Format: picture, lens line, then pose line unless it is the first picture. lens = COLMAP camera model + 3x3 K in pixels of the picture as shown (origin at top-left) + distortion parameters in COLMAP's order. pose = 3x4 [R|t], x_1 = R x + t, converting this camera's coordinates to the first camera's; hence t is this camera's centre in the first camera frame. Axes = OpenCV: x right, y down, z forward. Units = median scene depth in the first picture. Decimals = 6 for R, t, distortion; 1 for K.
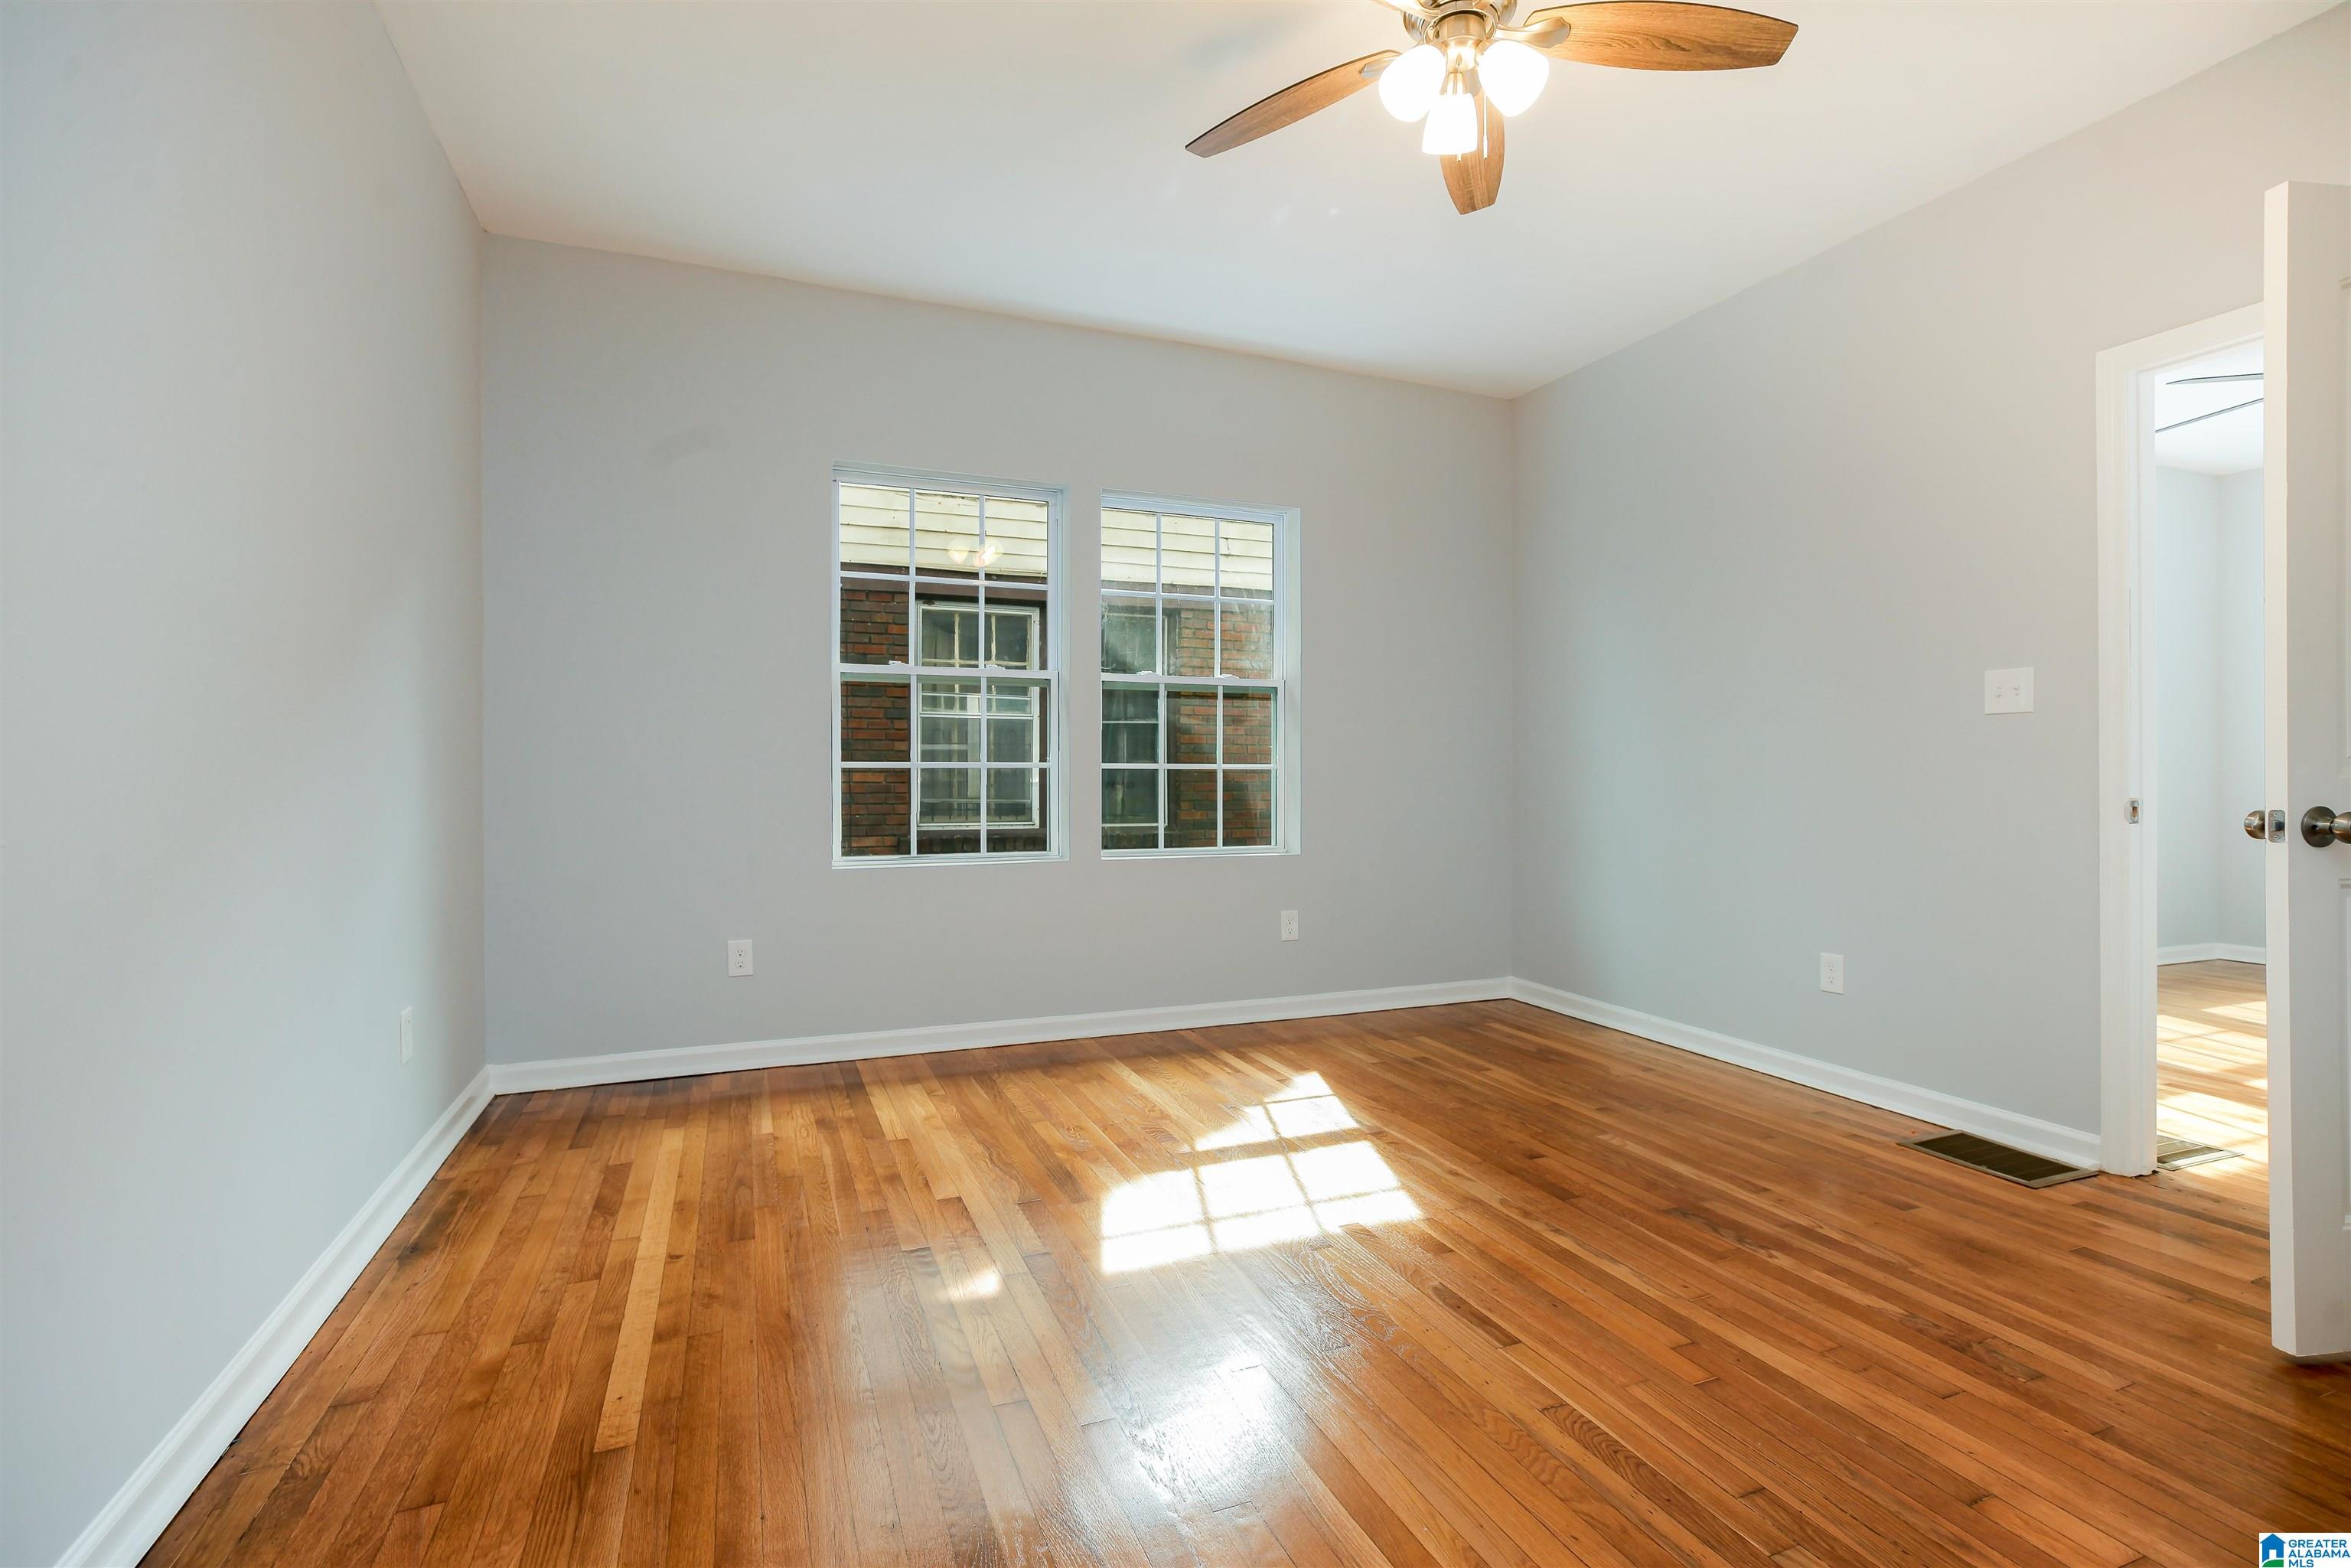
lens RADIAL K [[1092.5, 0, 1178.8], [0, 1092.5, 792.3], [0, 0, 1]] dist [-0.020564, 0.011971]
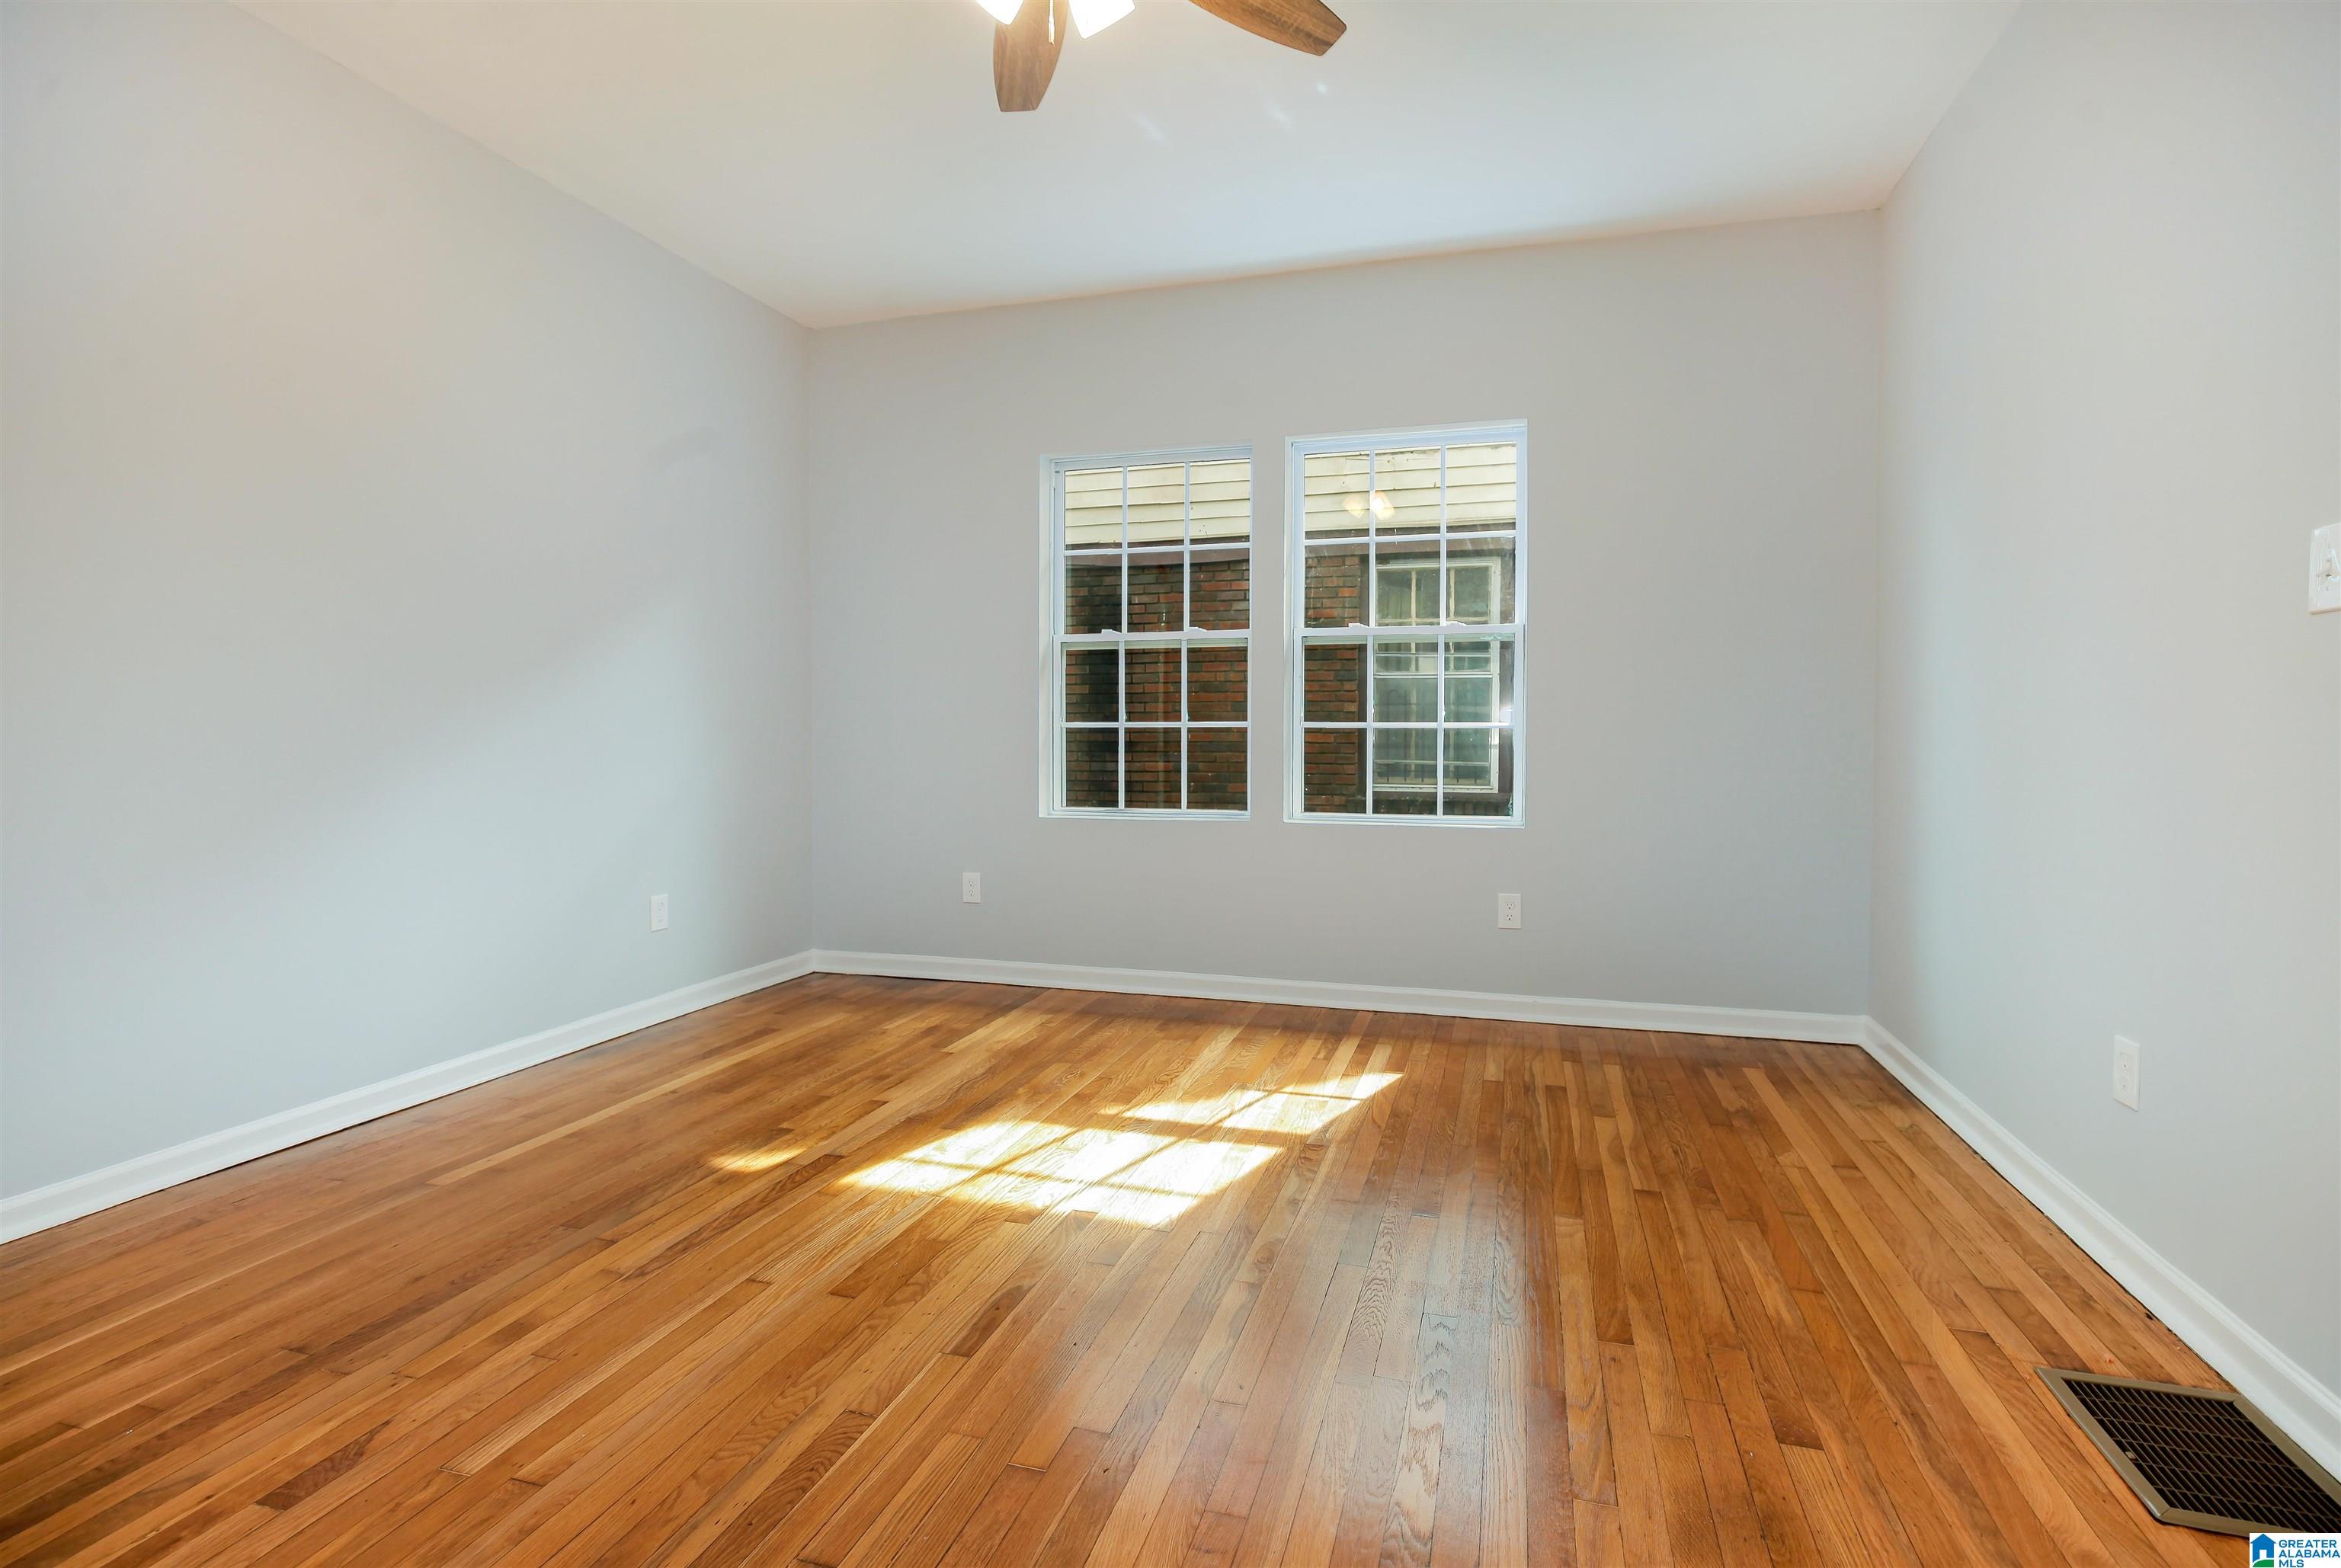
lens RADIAL K [[1095.6, 0, 1187.3], [0, 1095.6, 774.4], [0, 0, 1]] dist [-0.019848, 0.010732]
pose [[0.786461, 0.025450, -0.617115, 0.440753], [-0.013948, 0.999628, 0.023450, -0.001956], [0.617482, -0.009835, 0.786523, 0.175185]]
